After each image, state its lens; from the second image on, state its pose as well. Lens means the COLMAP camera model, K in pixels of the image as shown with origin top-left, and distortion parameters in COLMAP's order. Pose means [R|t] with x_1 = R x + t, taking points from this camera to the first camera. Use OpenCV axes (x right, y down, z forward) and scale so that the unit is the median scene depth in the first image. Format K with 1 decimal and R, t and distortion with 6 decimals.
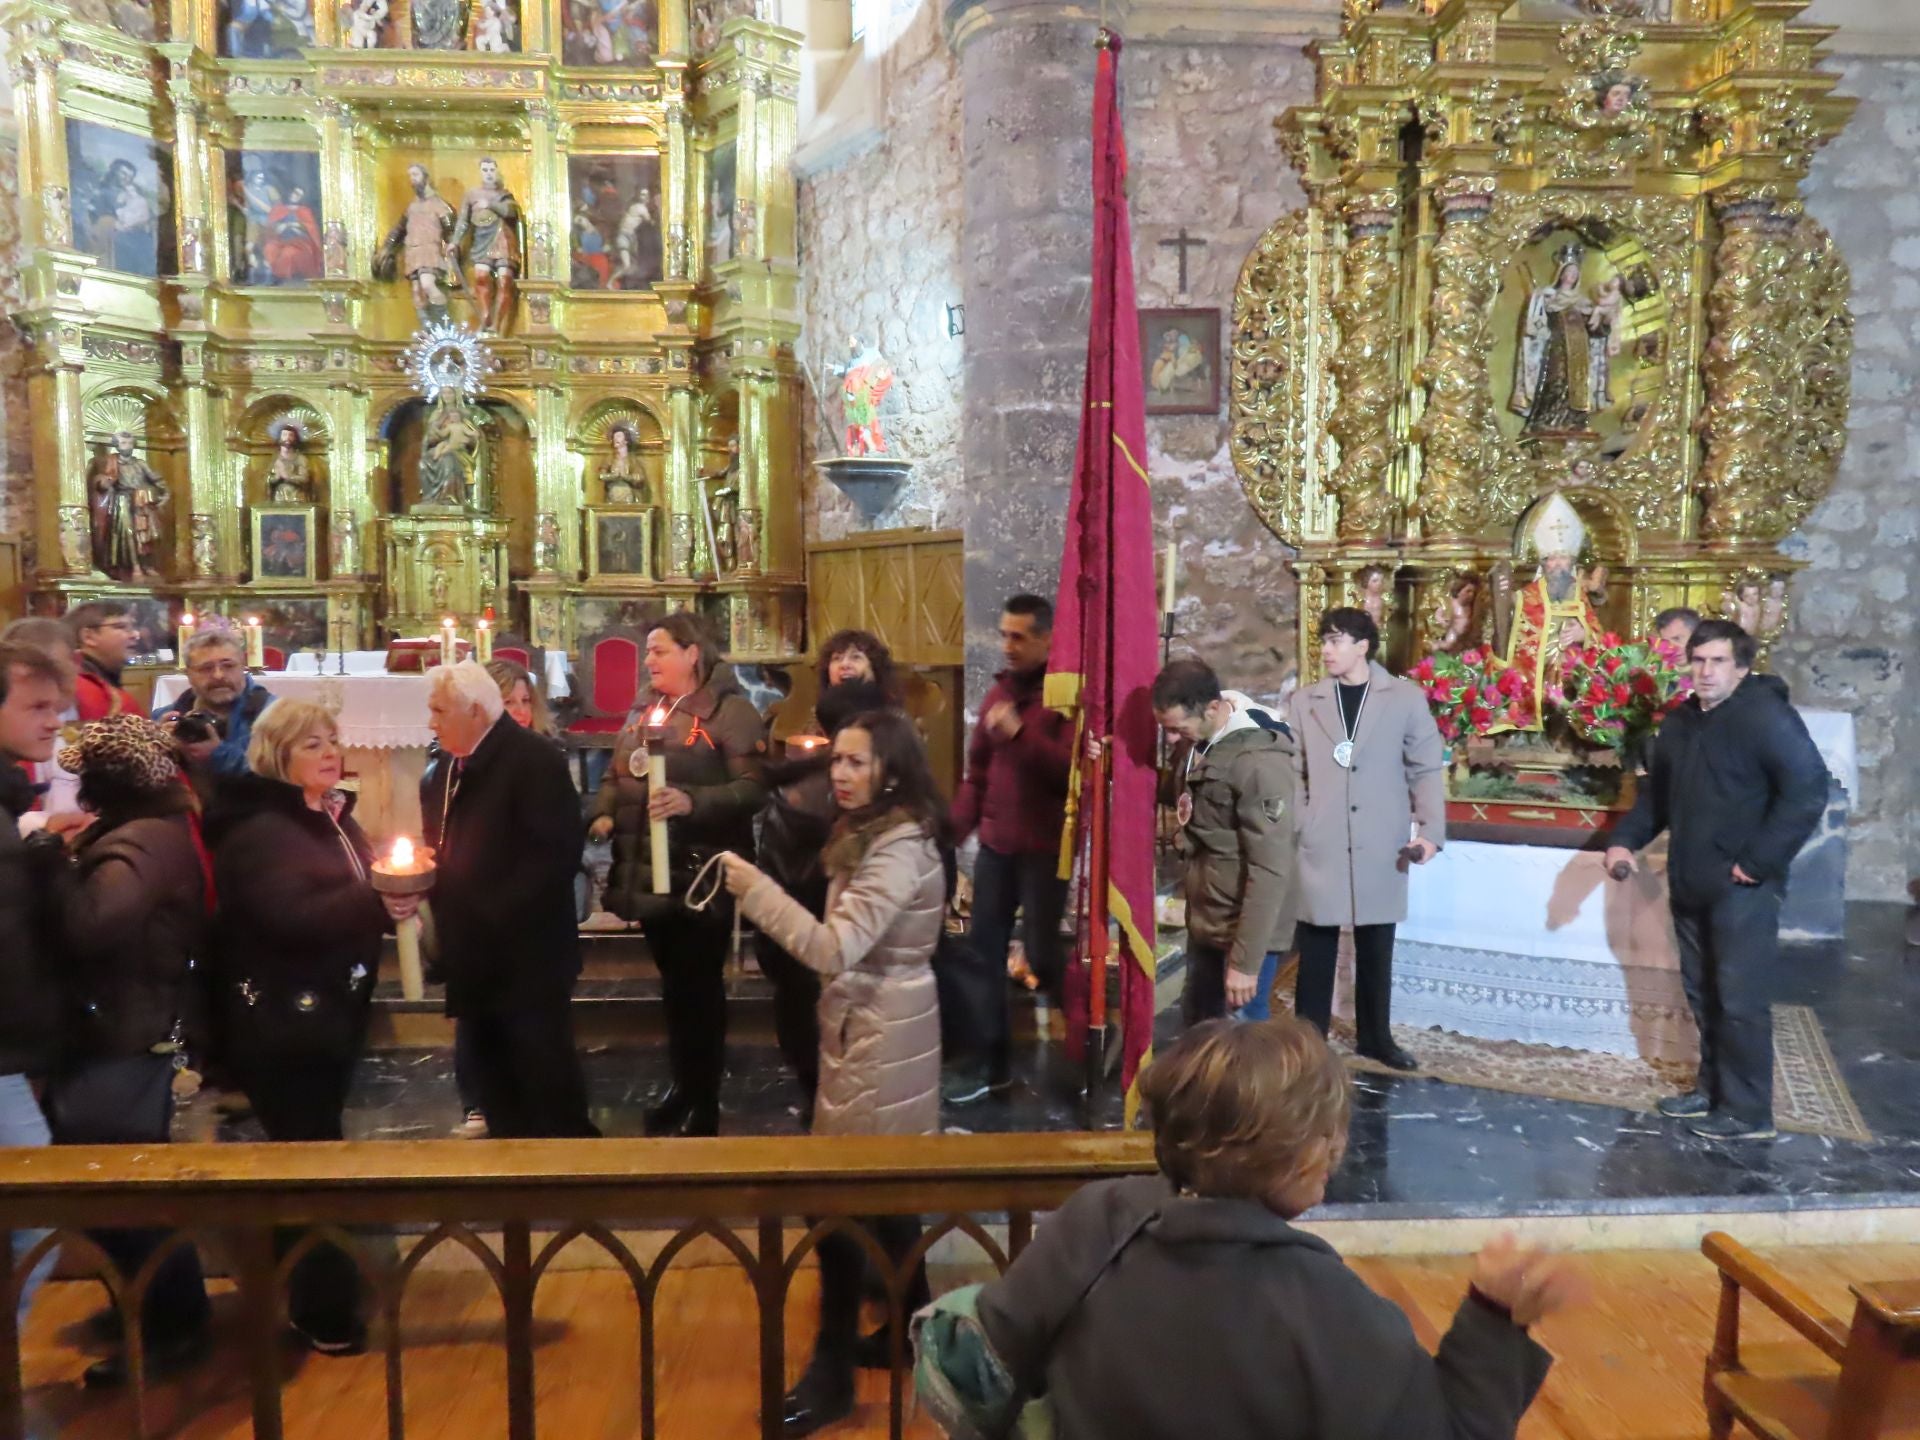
lens RADIAL K [[1382.2, 0, 953.9], [0, 1382.2, 722.1], [0, 0, 1]] dist [0.001744, 0.000203]
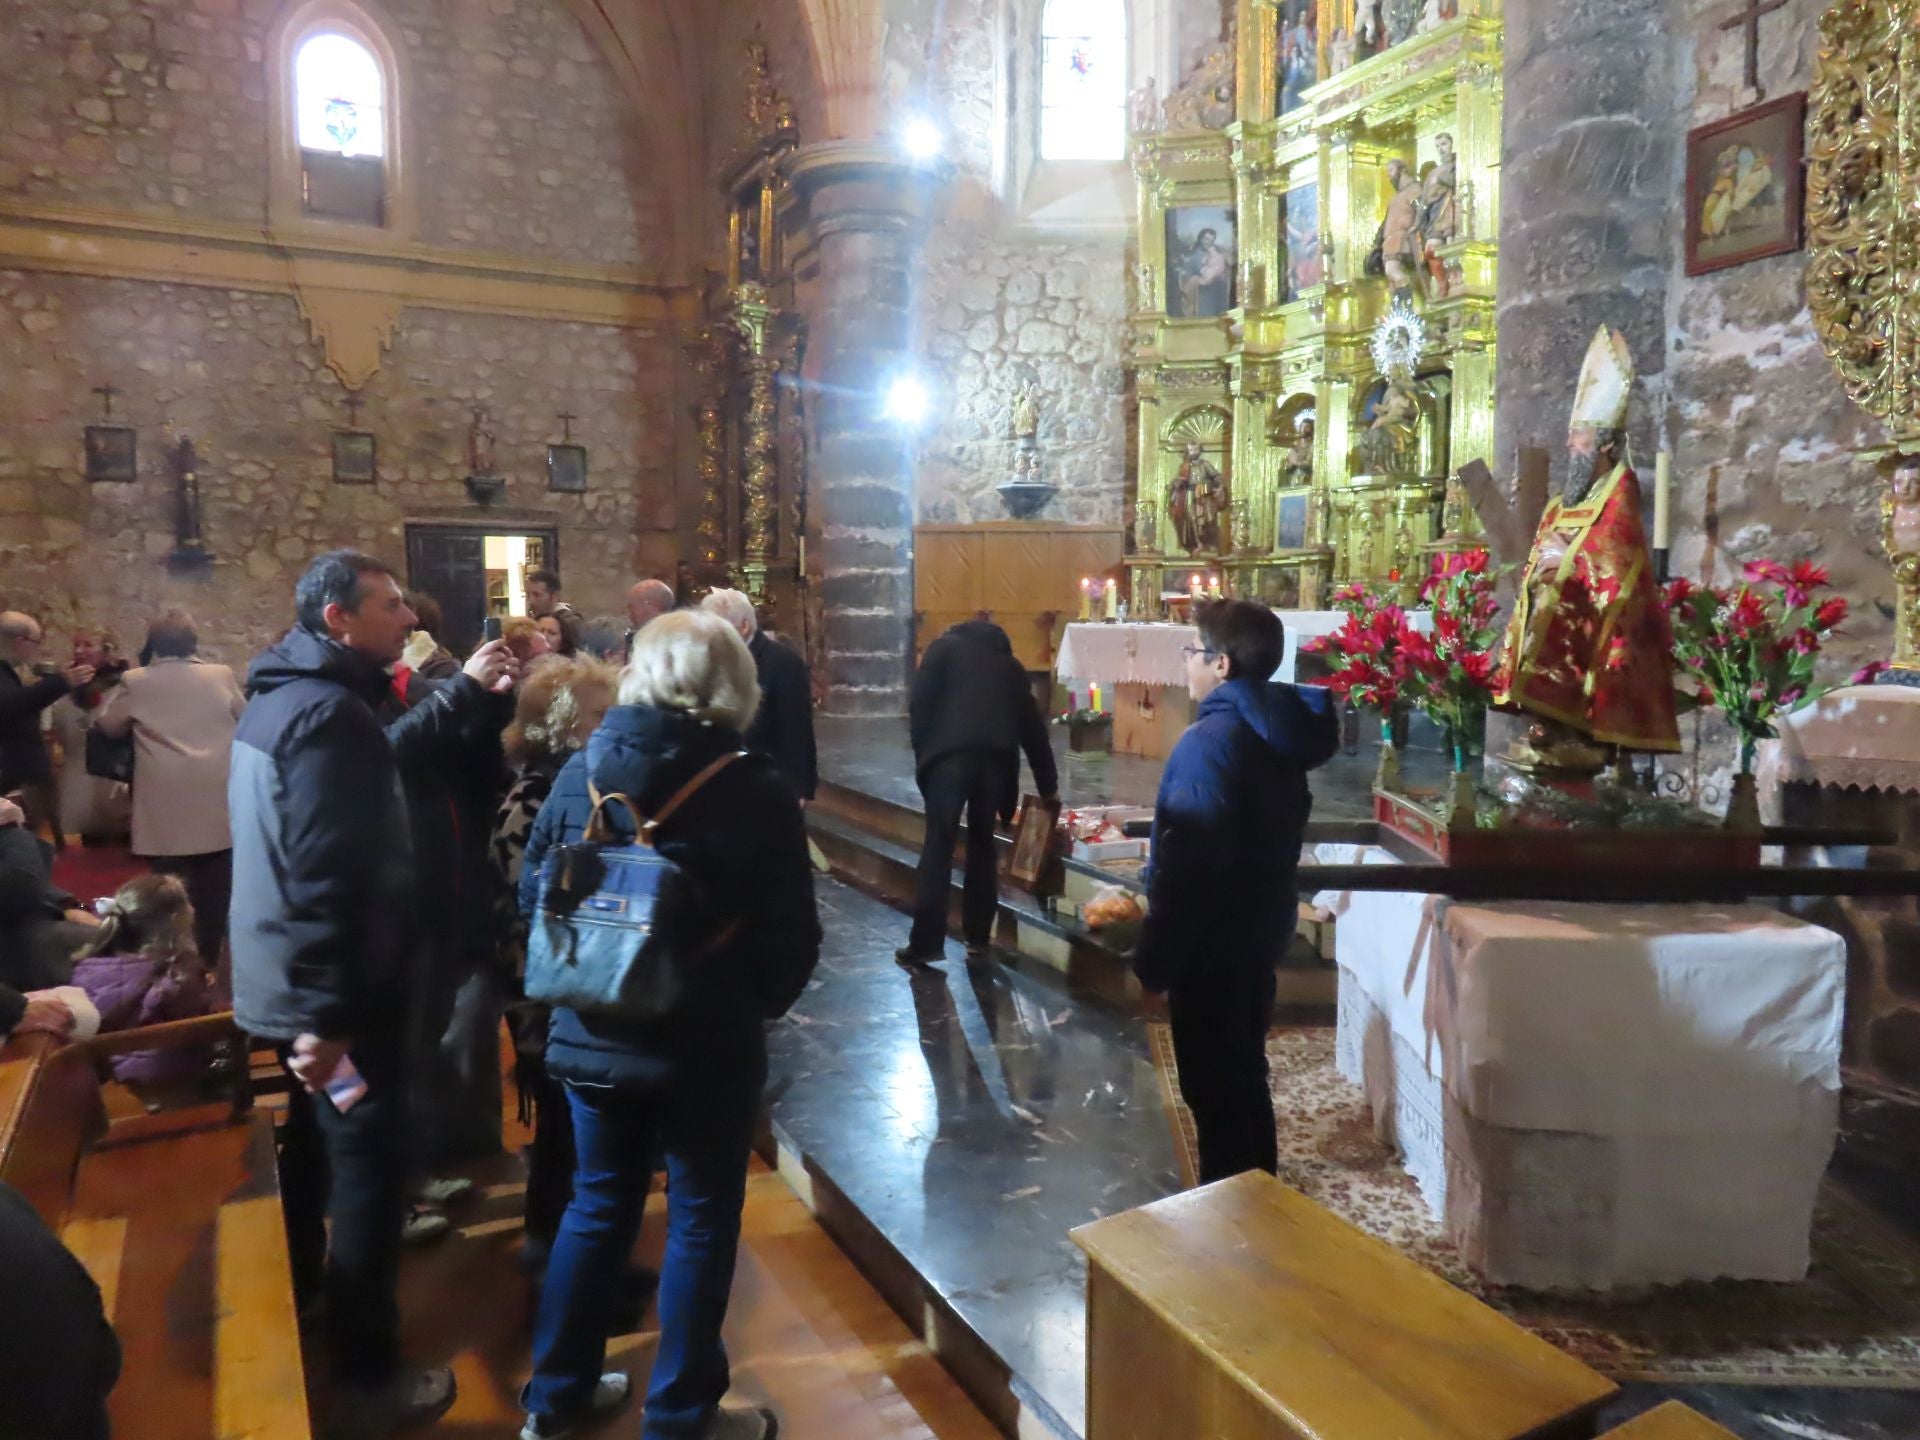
lens RADIAL K [[1382.2, 0, 954.1], [0, 1382.2, 716.4], [0, 0, 1]] dist [0.001744, 0.000203]
pose [[0.396488, 0.072296, -0.915189, 0.656206], [-0.063838, 0.996652, 0.051075, -0.004717], [0.915818, 0.038173, 0.399776, 0.360161]]
